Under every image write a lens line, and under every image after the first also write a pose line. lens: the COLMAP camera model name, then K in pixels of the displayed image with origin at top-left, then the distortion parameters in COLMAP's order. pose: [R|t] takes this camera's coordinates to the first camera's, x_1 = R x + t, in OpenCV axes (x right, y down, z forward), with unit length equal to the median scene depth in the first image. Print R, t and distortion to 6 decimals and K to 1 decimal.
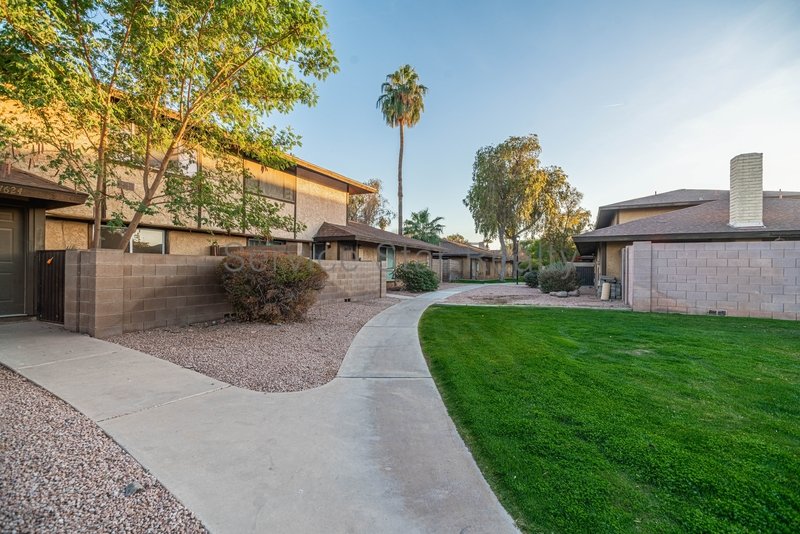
lens RADIAL K [[360.9, 0, 391.3], [0, 360.9, 269.4], [0, 0, 1]] dist [0.002963, 0.001064]
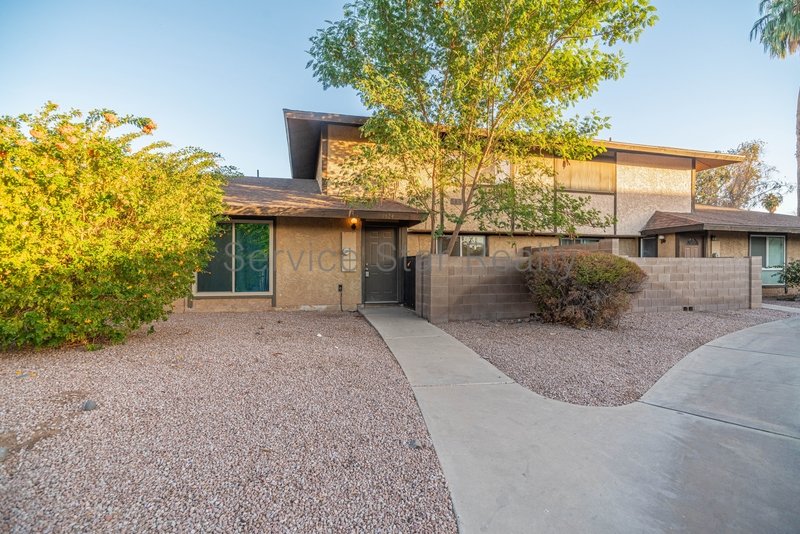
lens RADIAL K [[360.9, 0, 391.3], [0, 360.9, 269.4], [0, 0, 1]] dist [0.002963, 0.001064]
pose [[0.679112, -0.005364, -0.734015, 0.033499], [0.004815, 0.999984, -0.002853, 0.000447], [0.734019, -0.001596, 0.679127, 0.019212]]
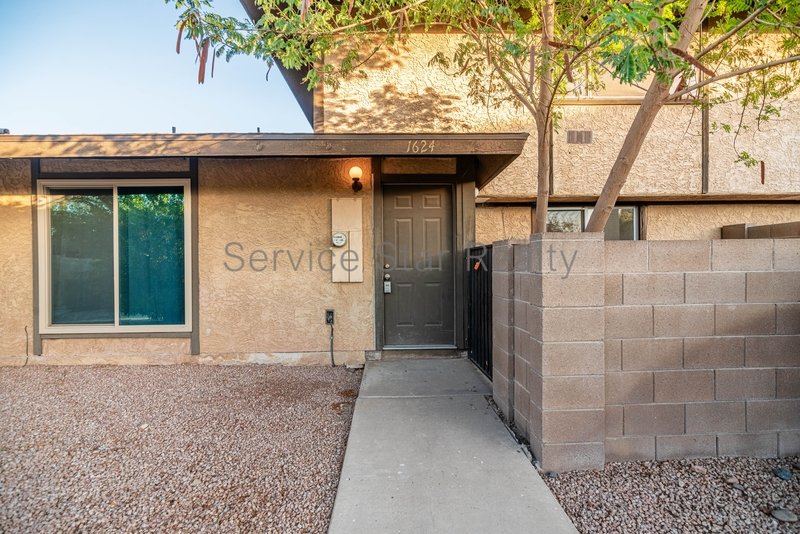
lens RADIAL K [[534.2, 0, 352.9], [0, 534.2, 269.7], [0, 0, 1]] dist [0.006389, 0.001844]
pose [[0.520317, -0.012852, -0.853876, -0.432346], [0.013568, 0.999885, -0.006782, -0.017966], [0.853865, -0.008056, 0.520432, 0.528550]]
